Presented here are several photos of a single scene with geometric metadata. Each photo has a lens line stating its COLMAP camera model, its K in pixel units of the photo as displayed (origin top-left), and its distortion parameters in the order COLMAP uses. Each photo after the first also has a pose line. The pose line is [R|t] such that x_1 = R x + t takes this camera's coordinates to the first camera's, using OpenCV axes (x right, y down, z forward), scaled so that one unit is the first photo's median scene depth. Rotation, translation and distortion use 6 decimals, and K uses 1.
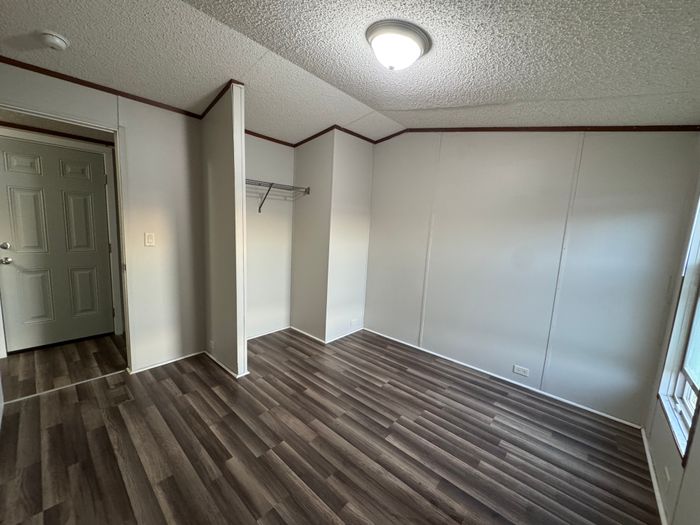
lens RADIAL K [[278.9, 0, 350.0], [0, 278.9, 262.5], [0, 0, 1]] dist [-0.001692, 0.000037]
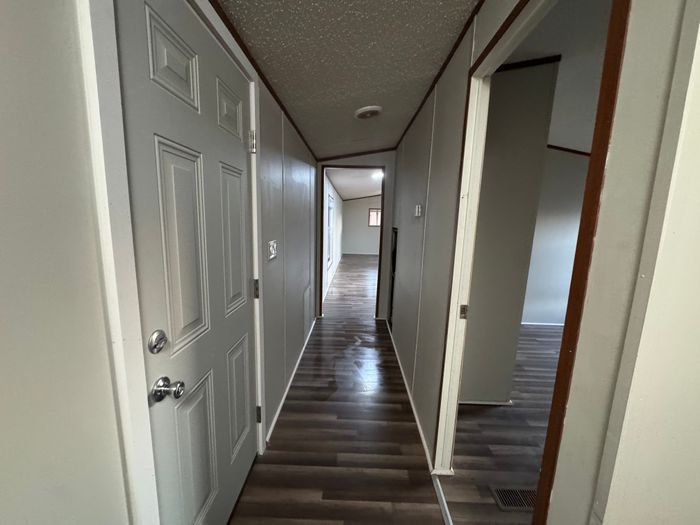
lens RADIAL K [[278.9, 0, 350.0], [0, 278.9, 262.5], [0, 0, 1]] dist [-0.001692, 0.000037]
pose [[0.758331, -0.128382, 0.639103, -1.323849], [0.095296, 0.991715, 0.086140, -0.157634], [-0.644867, -0.004418, 0.764282, 0.674779]]
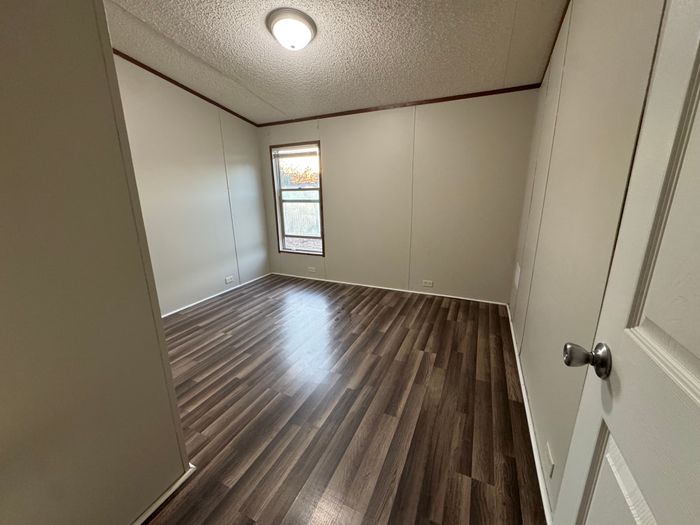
lens RADIAL K [[278.9, 0, 350.0], [0, 278.9, 262.5], [0, 0, 1]] dist [-0.001692, 0.000037]
pose [[-0.290930, -0.284386, 0.913501, -0.876799], [0.127230, 0.934822, 0.331543, -0.088458], [-0.948247, 0.212681, -0.235785, 0.779551]]
